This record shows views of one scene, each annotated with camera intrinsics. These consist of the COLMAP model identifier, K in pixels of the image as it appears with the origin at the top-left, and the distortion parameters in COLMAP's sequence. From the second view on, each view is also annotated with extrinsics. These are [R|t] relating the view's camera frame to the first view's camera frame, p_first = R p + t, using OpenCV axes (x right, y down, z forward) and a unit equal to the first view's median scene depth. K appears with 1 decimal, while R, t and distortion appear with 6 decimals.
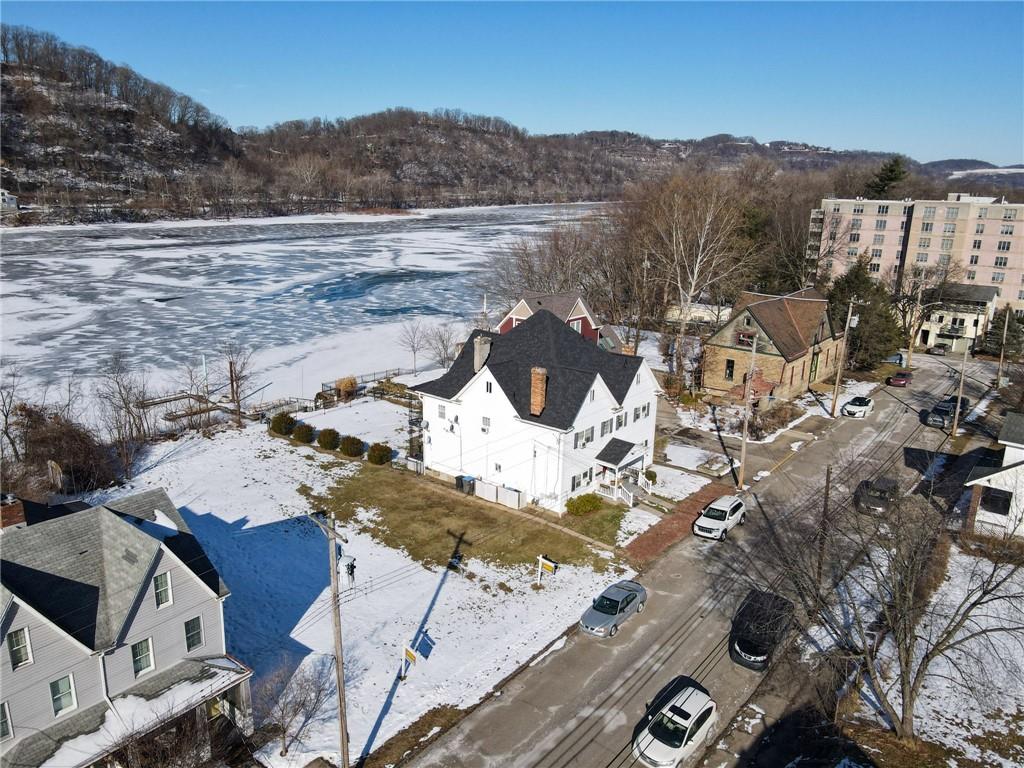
lens RADIAL K [[751.5, 0, 514.1], [0, 751.5, 386.4], [0, 0, 1]] dist [0.005435, 0.008627]
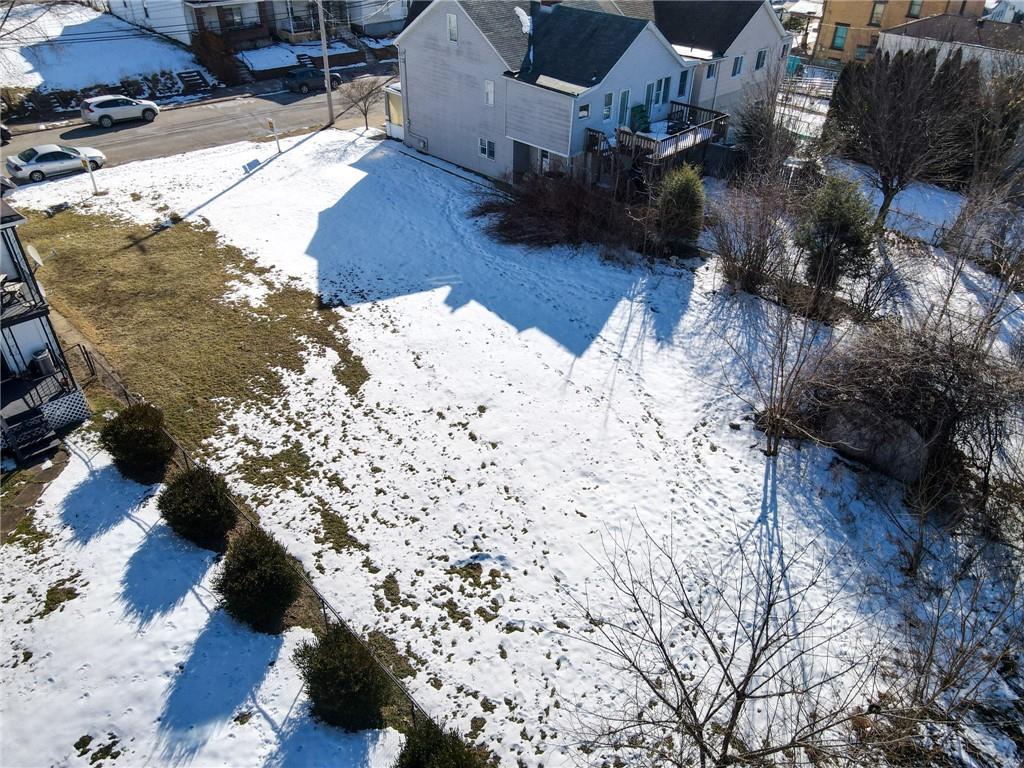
lens RADIAL K [[751.5, 0, 514.1], [0, 751.5, 386.4], [0, 0, 1]] dist [0.005435, 0.008627]
pose [[-0.994134, -0.093002, 0.055216, -0.419085], [-0.015879, 0.630476, 0.776046, -0.233428], [-0.106987, 0.770617, -0.628254, 1.330066]]
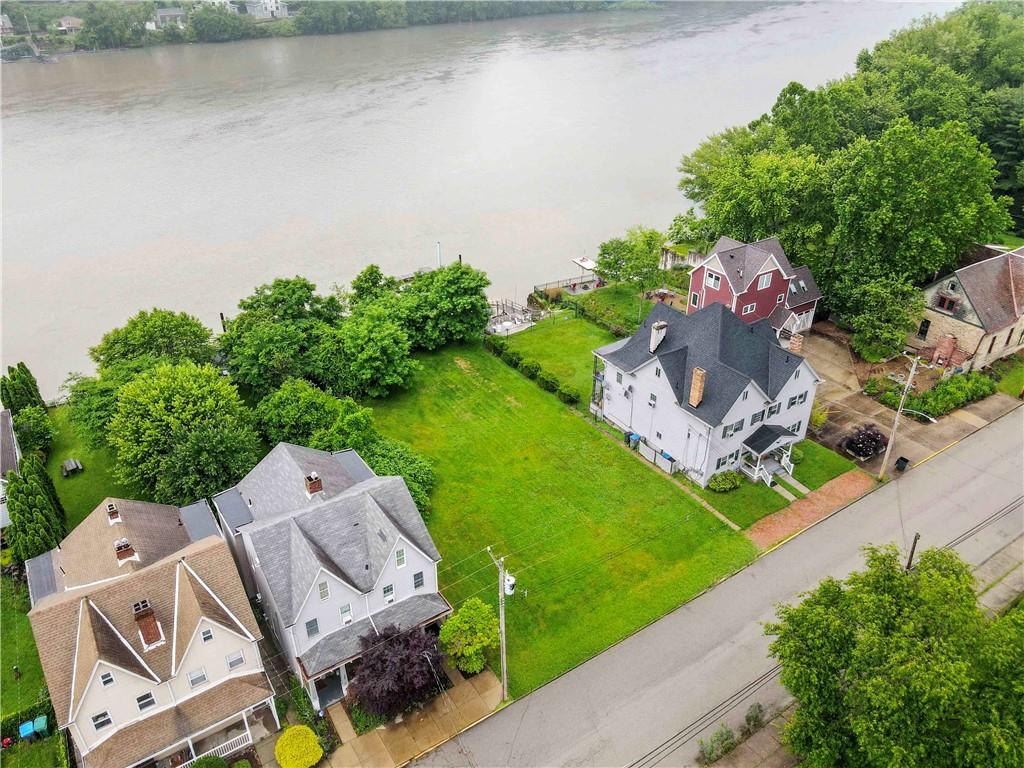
lens RADIAL K [[750.8, 0, 513.7], [0, 750.8, 381.9], [0, 0, 1]] dist [0.020427, -0.004118]
pose [[0.952378, 0.135723, -0.273047, 0.072485], [-0.060984, 0.962166, 0.265551, -0.272981], [0.298758, -0.236254, 0.924623, -0.157862]]
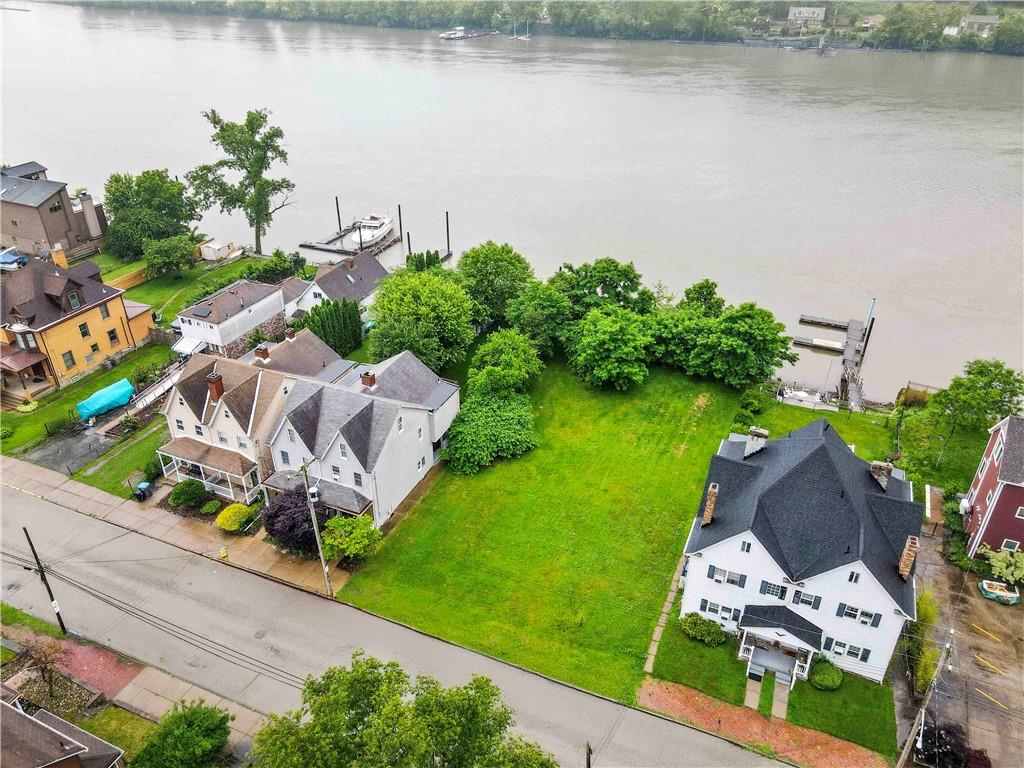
lens RADIAL K [[750.8, 0, 513.7], [0, 750.8, 381.9], [0, 0, 1]] dist [0.020427, -0.004118]
pose [[0.264194, 0.473078, -0.840475, 0.653176], [-0.252620, 0.874957, 0.413078, -0.435794], [0.930798, 0.103188, 0.350667, 0.370780]]
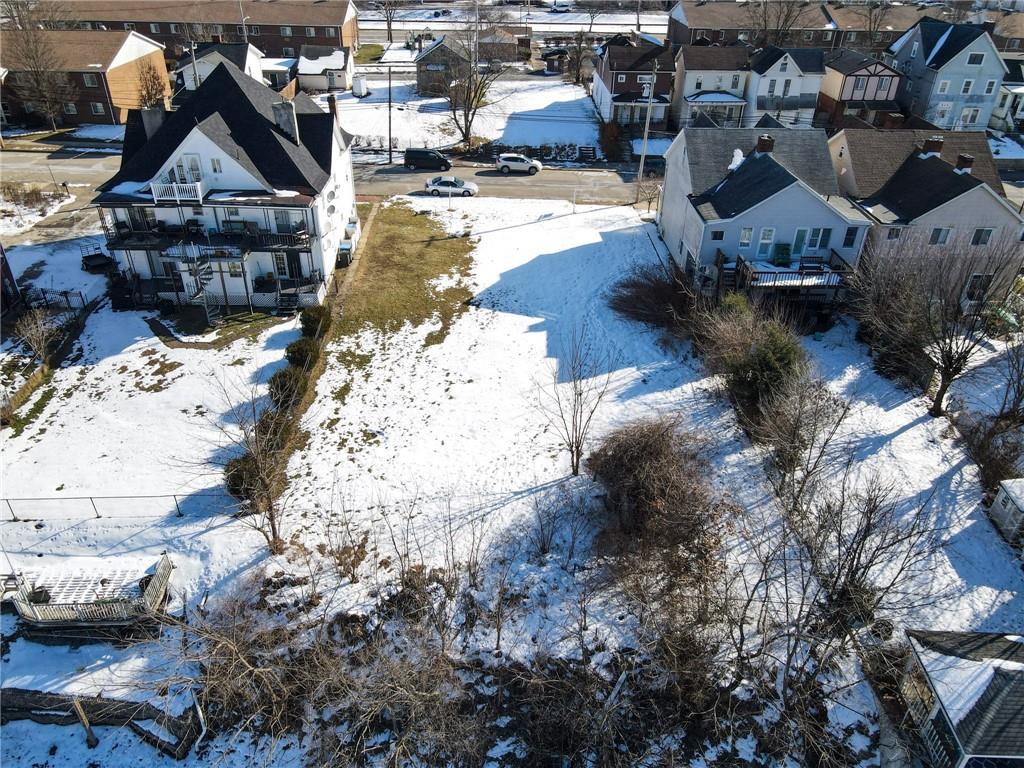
lens RADIAL K [[751.5, 0, 514.1], [0, 751.5, 386.4], [0, 0, 1]] dist [0.005435, 0.008627]
pose [[-0.648842, -0.437484, 0.622585, -0.883193], [0.166967, 0.716400, 0.677416, -0.367895], [-0.742379, 0.543487, -0.391785, 1.318079]]
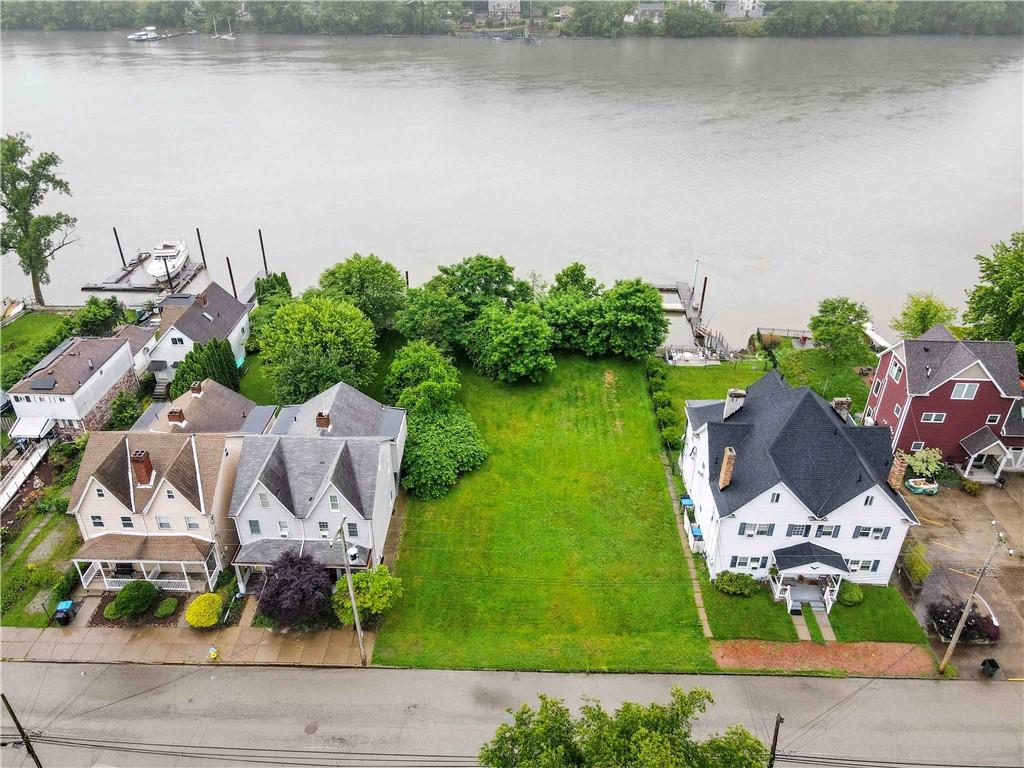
lens RADIAL K [[750.8, 0, 513.7], [0, 750.8, 381.9], [0, 0, 1]] dist [0.020427, -0.004118]
pose [[0.606632, 0.394027, -0.690464, 0.482954], [-0.207809, 0.916924, 0.340683, -0.365985], [0.767342, -0.063184, 0.638118, 0.106677]]
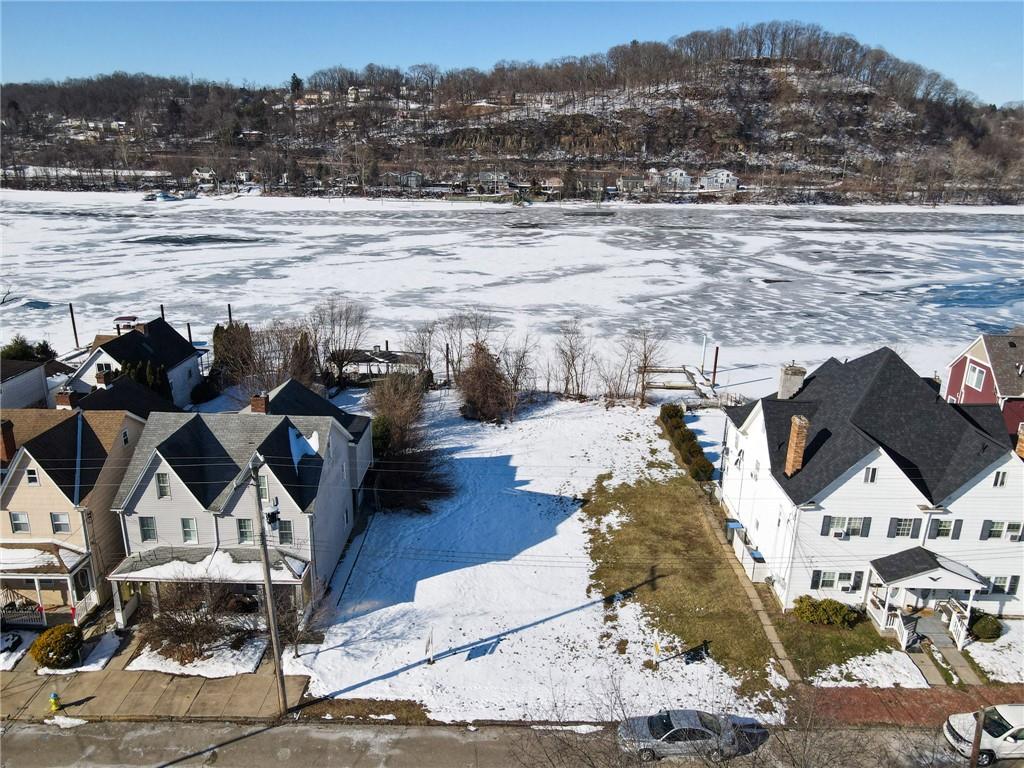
lens RADIAL K [[750.8, 0, 513.7], [0, 750.8, 381.9], [0, 0, 1]] dist [0.020427, -0.004118]
pose [[0.616936, 0.225427, -0.754037, 0.387746], [-0.213568, 0.970102, 0.115285, -0.078310], [0.757481, 0.089915, 0.646635, 0.251157]]
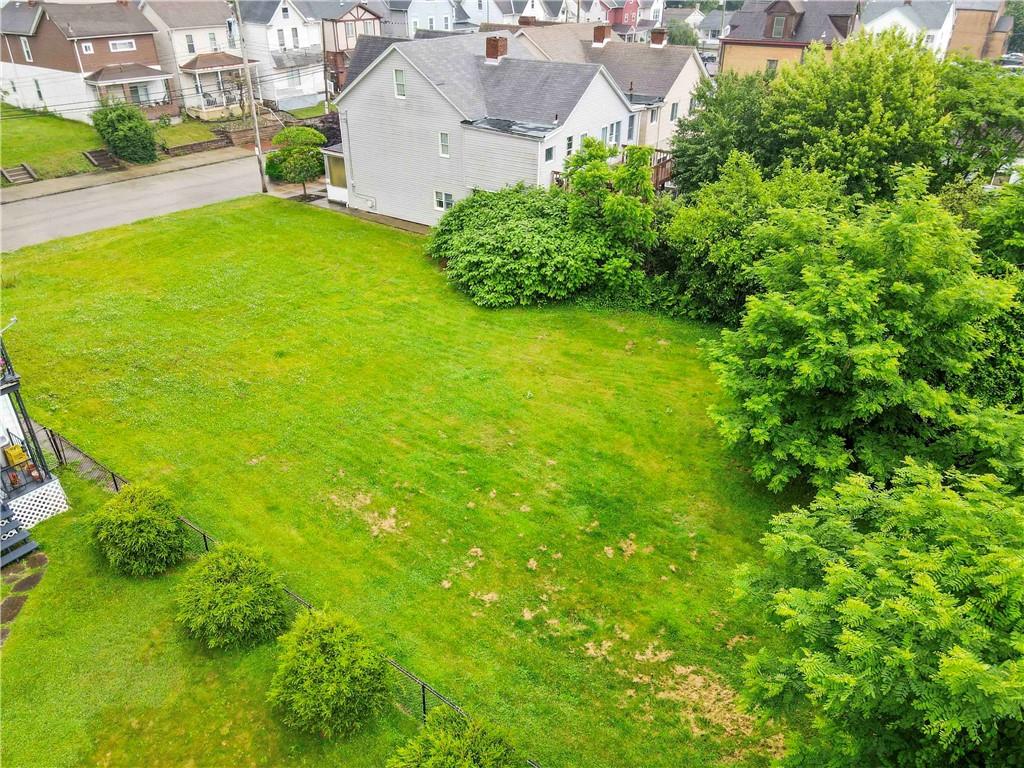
lens RADIAL K [[750.8, 0, 513.7], [0, 750.8, 381.9], [0, 0, 1]] dist [0.020427, -0.004118]
pose [[-0.997571, 0.007865, -0.069210, -0.342303], [-0.042996, 0.712195, 0.700664, -0.187929], [0.054802, 0.701938, -0.710127, 1.322104]]
